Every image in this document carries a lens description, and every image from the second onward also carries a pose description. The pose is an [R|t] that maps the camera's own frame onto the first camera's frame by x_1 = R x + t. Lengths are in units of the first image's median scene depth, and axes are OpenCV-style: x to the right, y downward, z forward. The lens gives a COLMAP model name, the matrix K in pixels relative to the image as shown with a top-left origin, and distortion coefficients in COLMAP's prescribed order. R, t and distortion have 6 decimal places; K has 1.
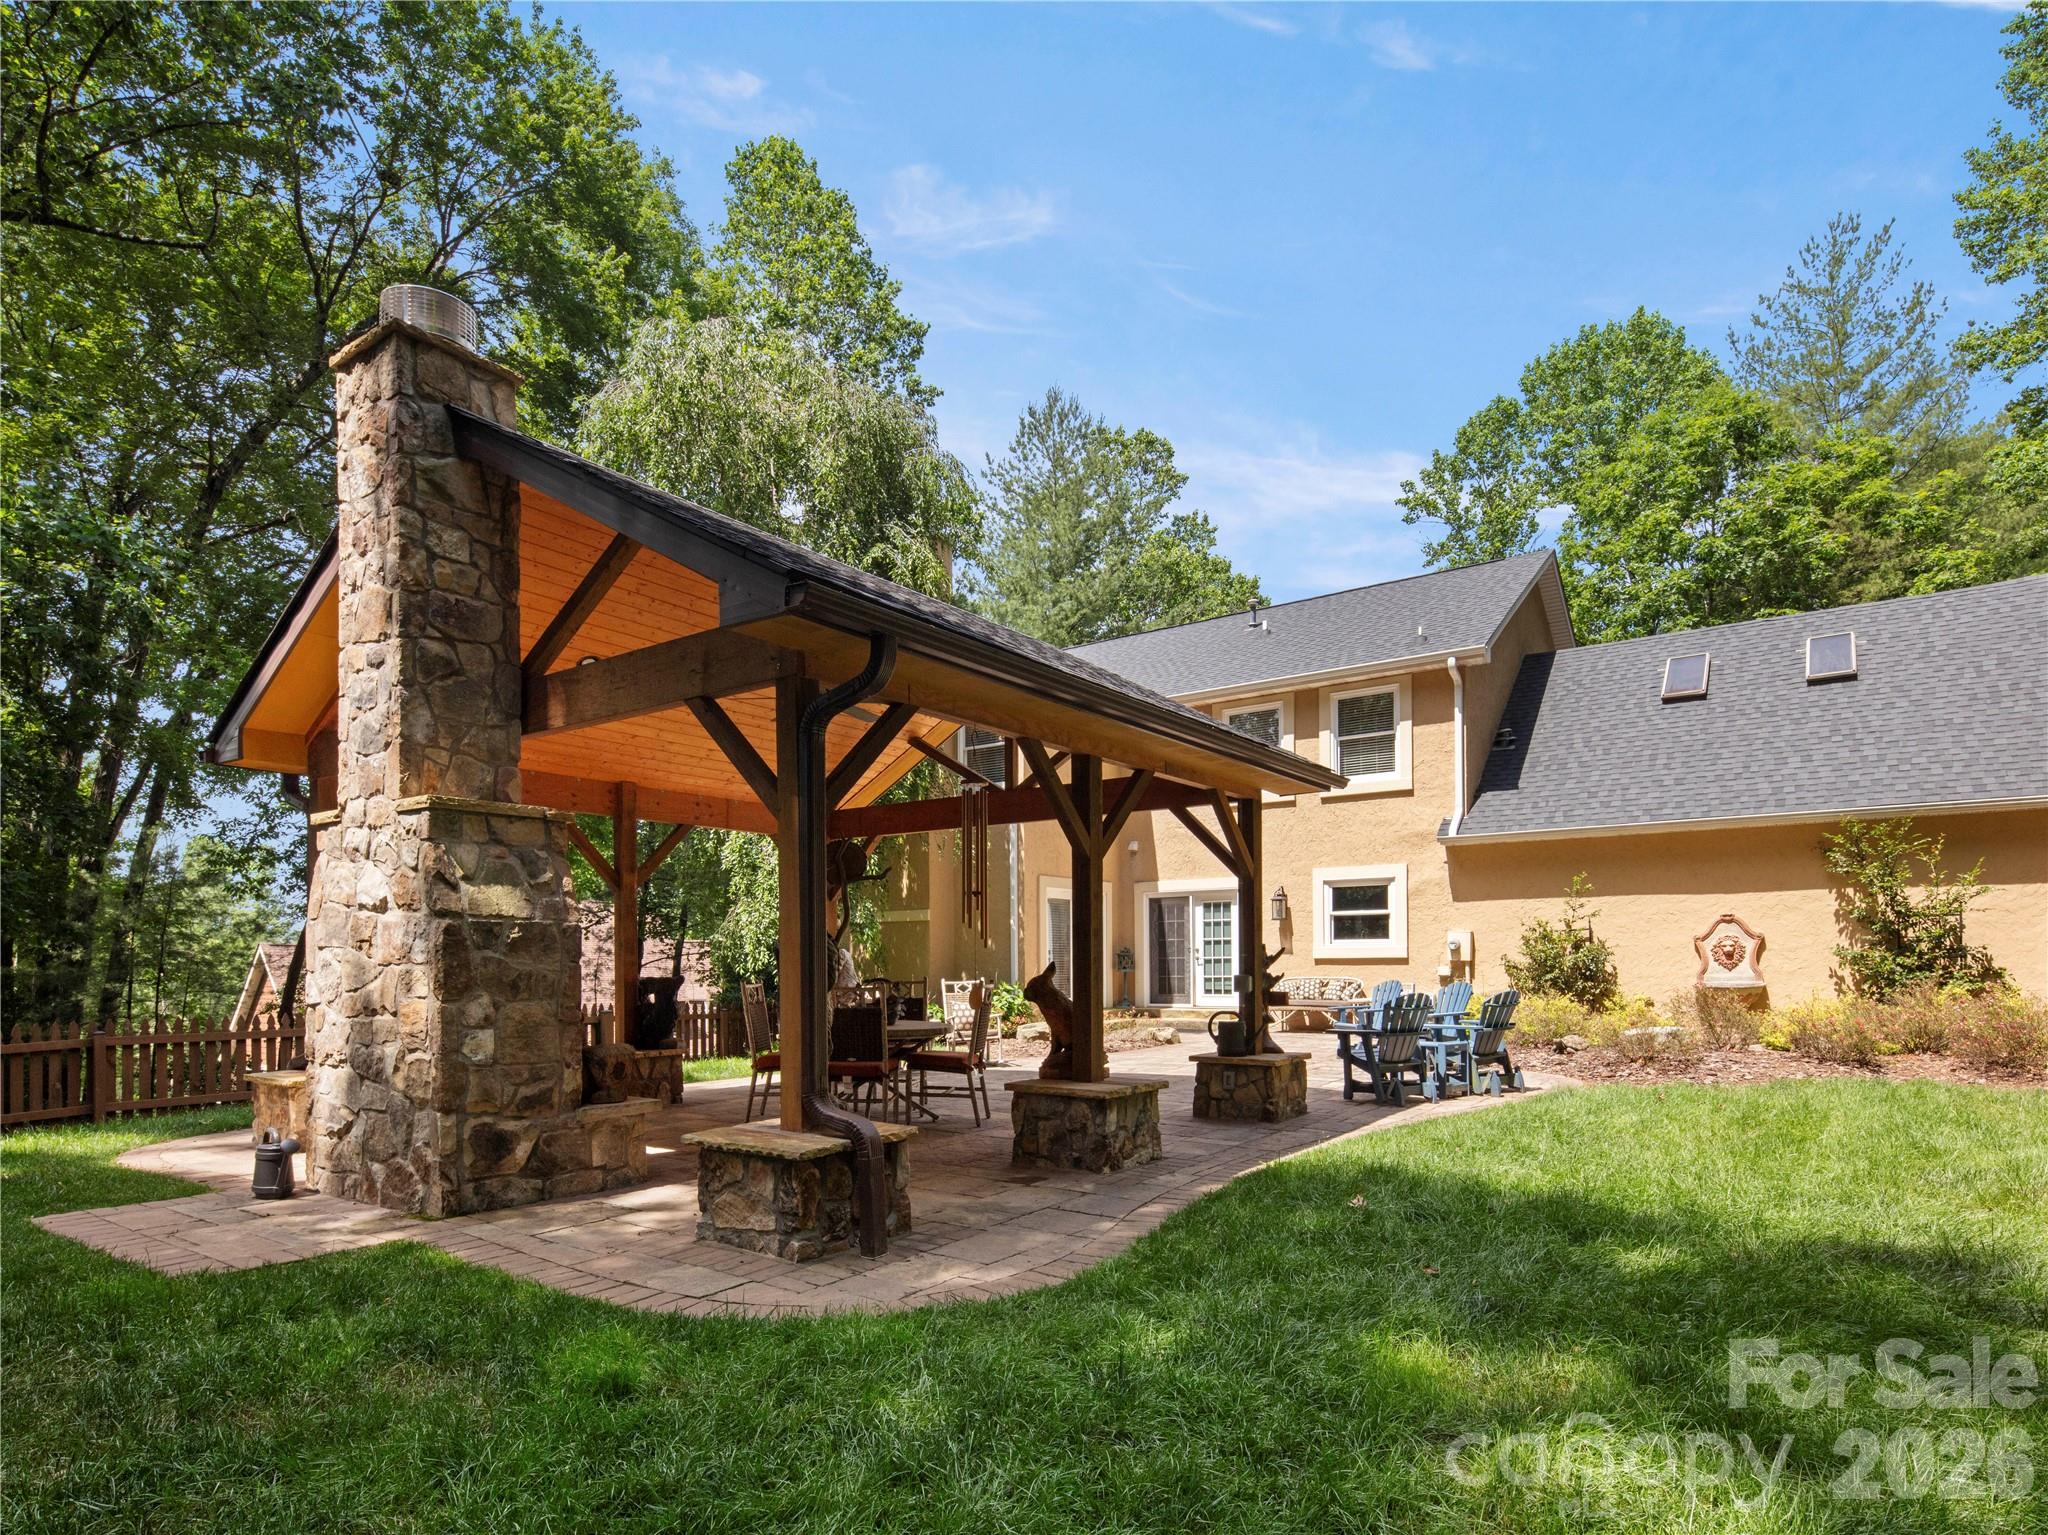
lens RADIAL K [[1122.6, 0, 1039.9], [0, 1122.6, 947.6], [0, 0, 1]] dist [0.006952, -0.004544]
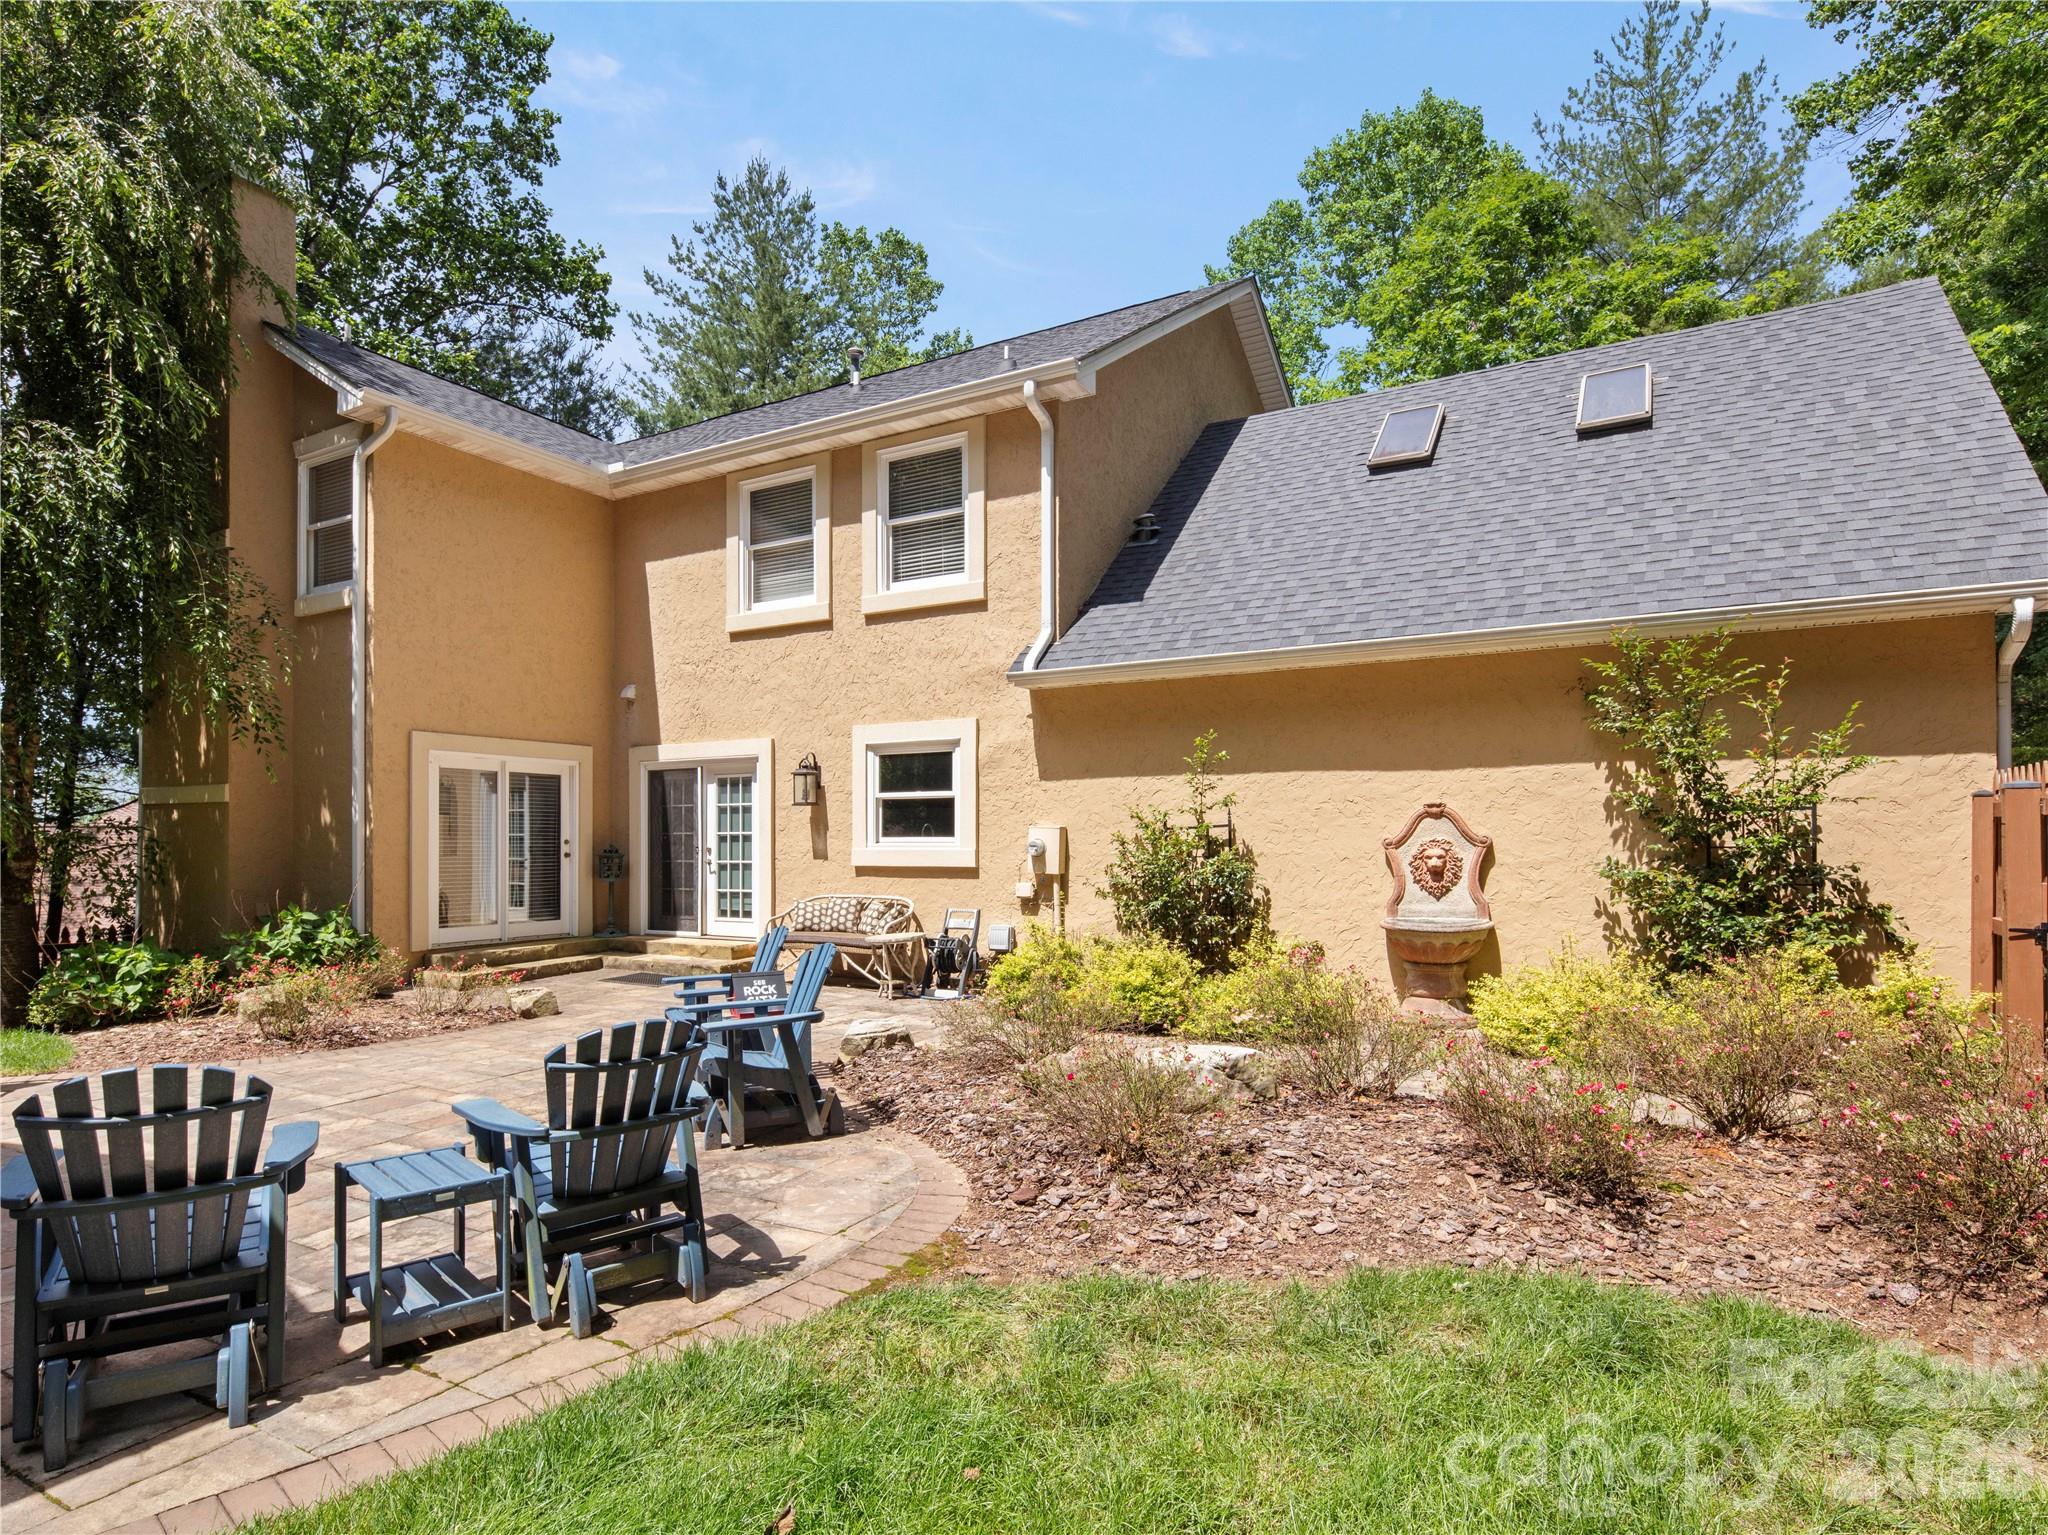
lens RADIAL K [[1122.6, 0, 1003.8], [0, 1122.6, 825.3], [0, 0, 1]] dist [0.006952, -0.004544]
pose [[0.996499, 0.007238, 0.083295, 0.299017], [-0.006969, 0.999969, -0.003528, -0.012890], [-0.083318, 0.002935, 0.996519, 0.384190]]
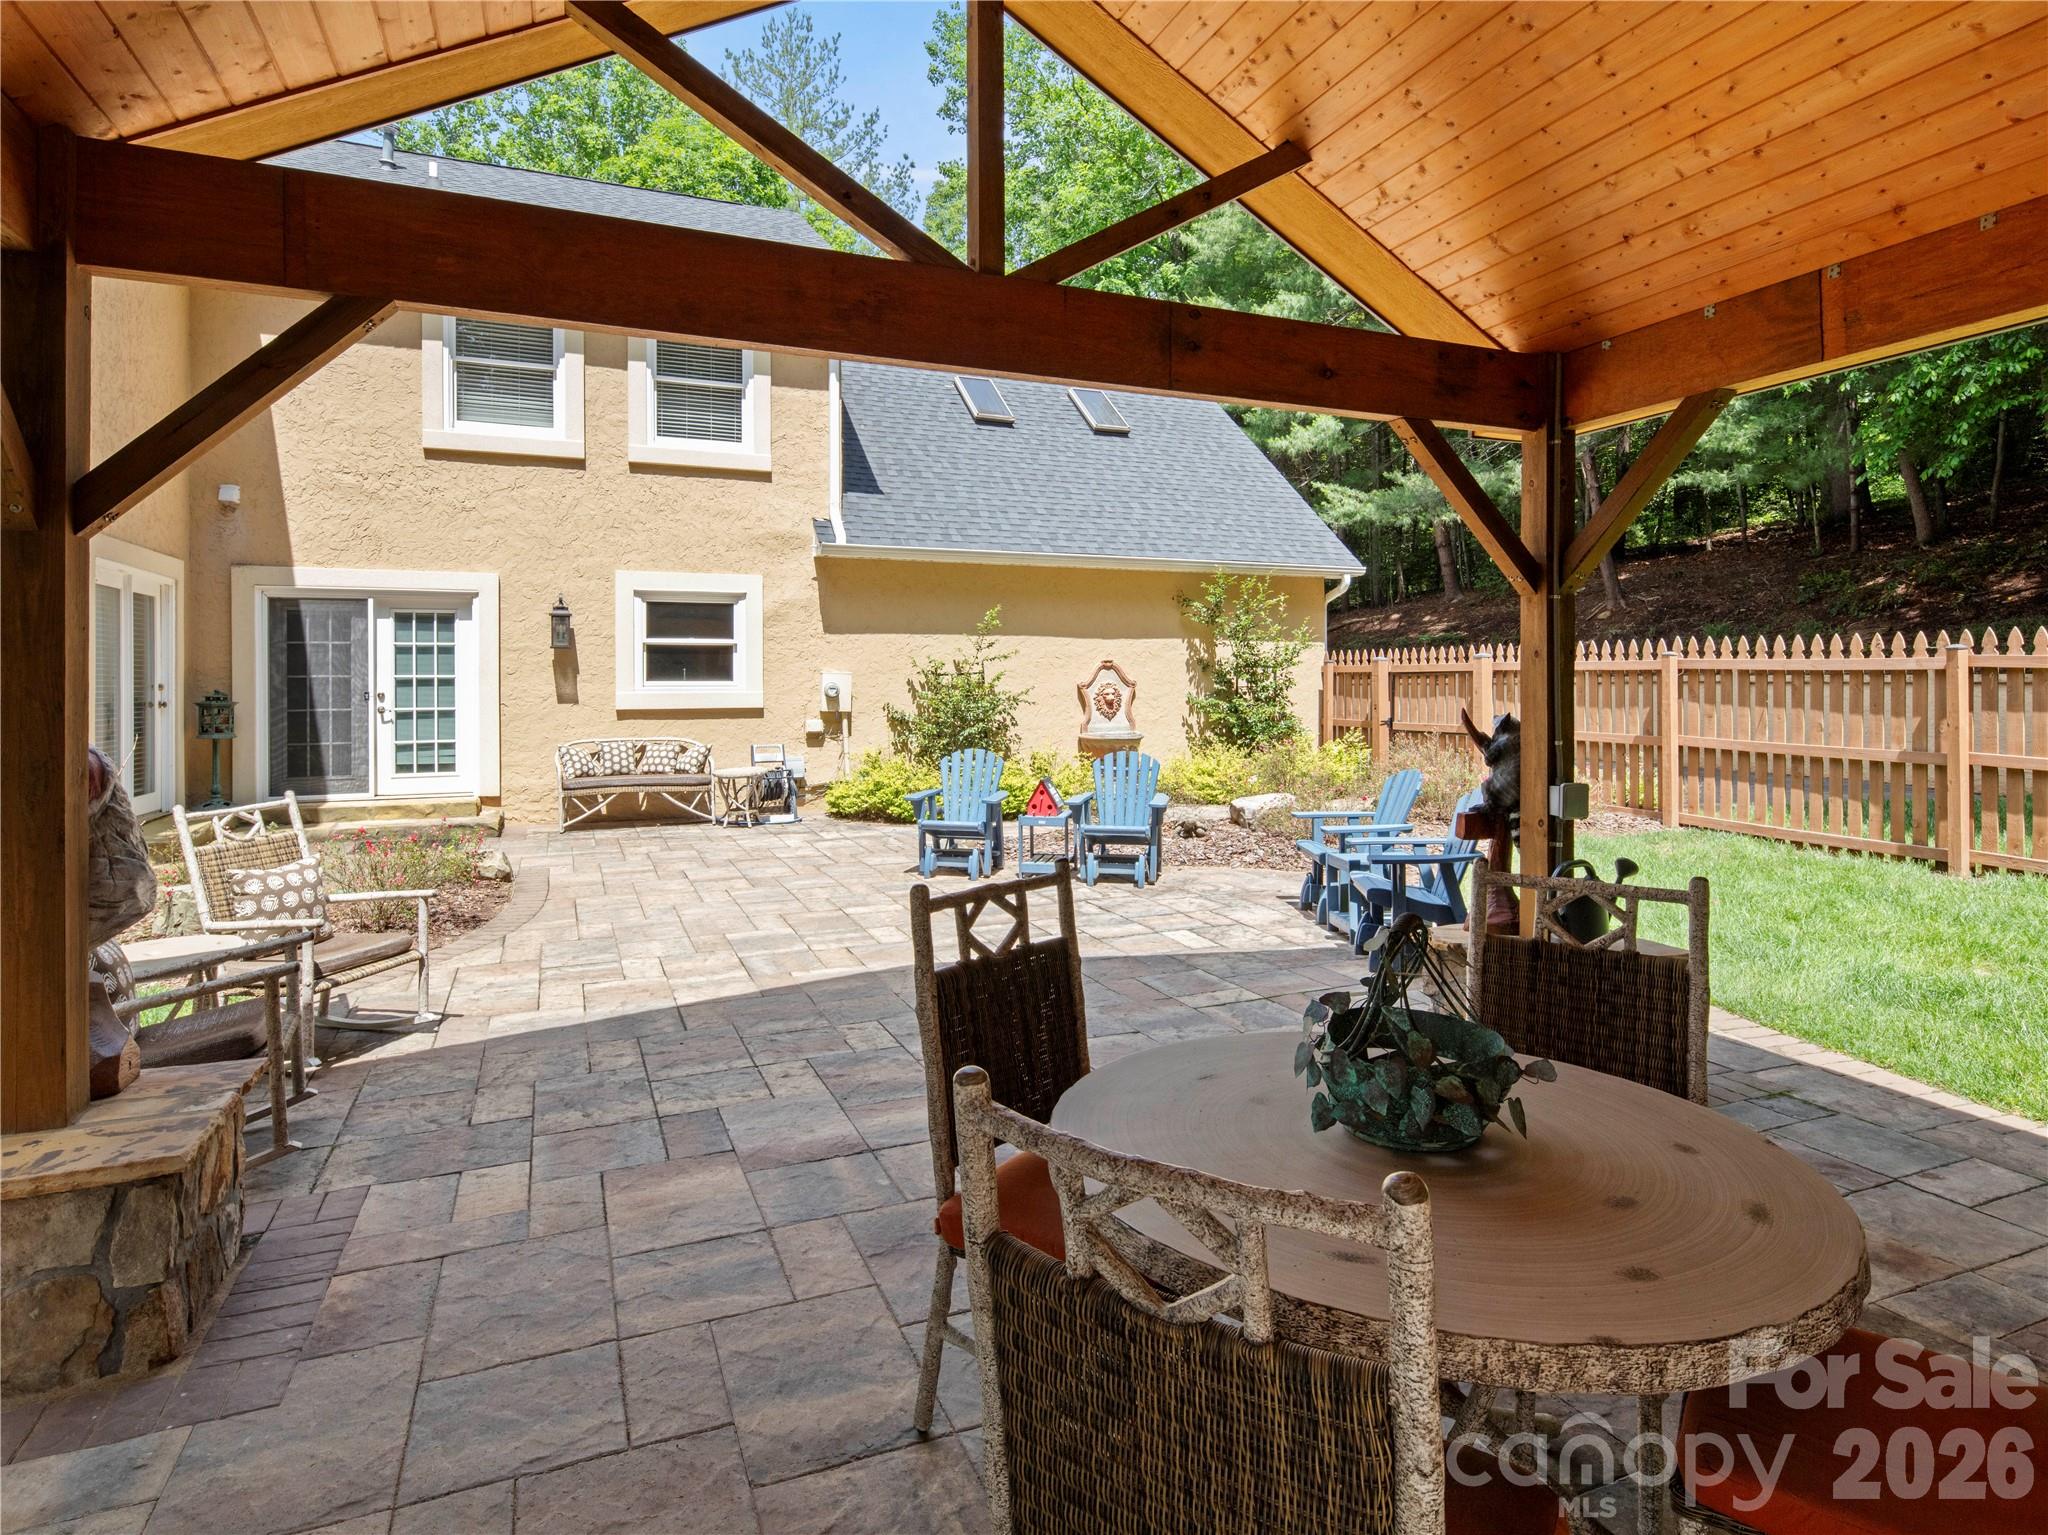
lens RADIAL K [[1122.6, 0, 1026.9], [0, 1122.6, 678.8], [0, 0, 1]] dist [0.006952, -0.004544]
pose [[0.524911, 0.010136, 0.851097, -0.196986], [-0.009355, 0.999937, -0.006139, -0.006784], [-0.851106, -0.004740, 0.524973, 0.499118]]
